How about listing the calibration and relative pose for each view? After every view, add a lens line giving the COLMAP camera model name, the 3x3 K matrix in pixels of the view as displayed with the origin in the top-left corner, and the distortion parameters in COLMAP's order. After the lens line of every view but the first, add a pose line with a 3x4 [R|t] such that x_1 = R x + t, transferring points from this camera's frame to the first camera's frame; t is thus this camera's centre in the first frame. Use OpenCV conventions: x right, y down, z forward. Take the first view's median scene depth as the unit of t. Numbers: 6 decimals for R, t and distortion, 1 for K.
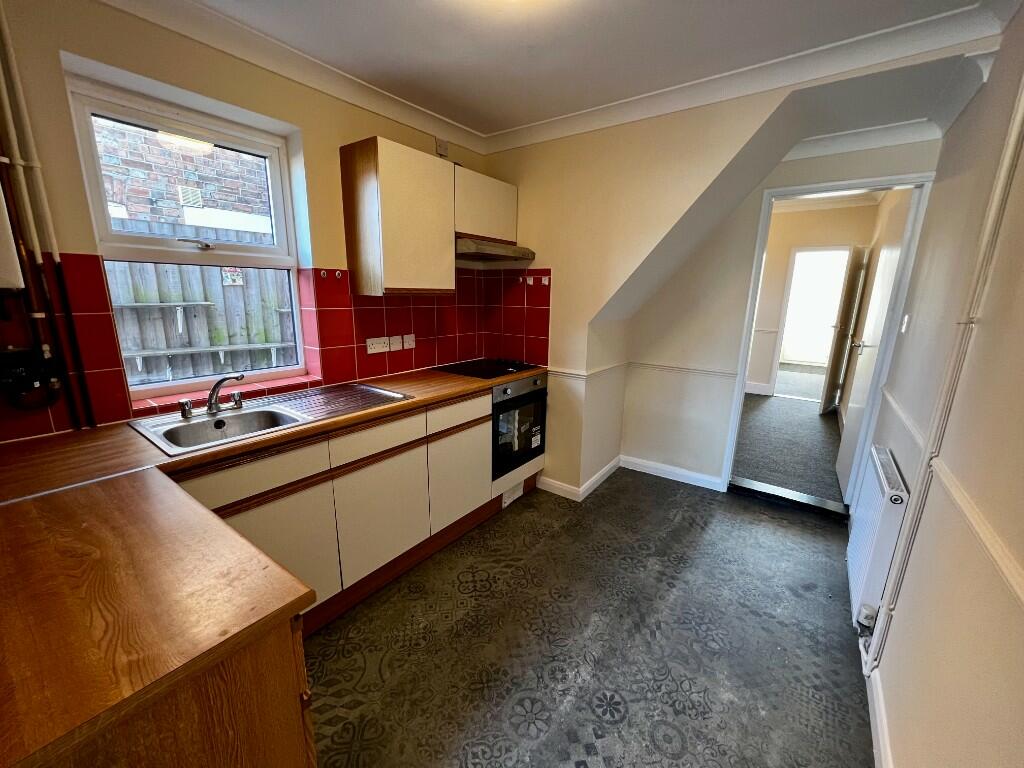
lens RADIAL K [[409.7, 0, 514.5], [0, 409.7, 388.7], [0, 0, 1]] dist [-0.000216, -0.000033]
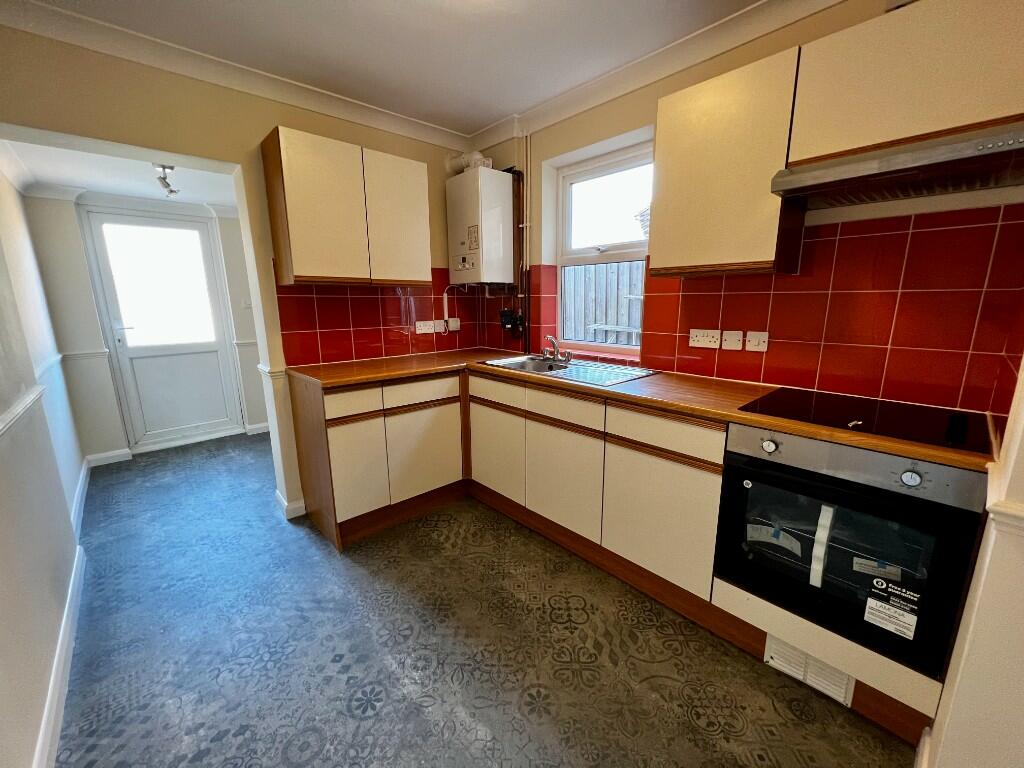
lens RADIAL K [[411.3, 0, 512.0], [0, 411.3, 384.0], [0, 0, 1]] dist [-0.015816, 0.009317]
pose [[-0.193839, 0.187938, -0.962863, 0.846535], [-0.219977, 0.948160, 0.229353, -0.184173], [0.956053, 0.256265, -0.142448, 1.146387]]
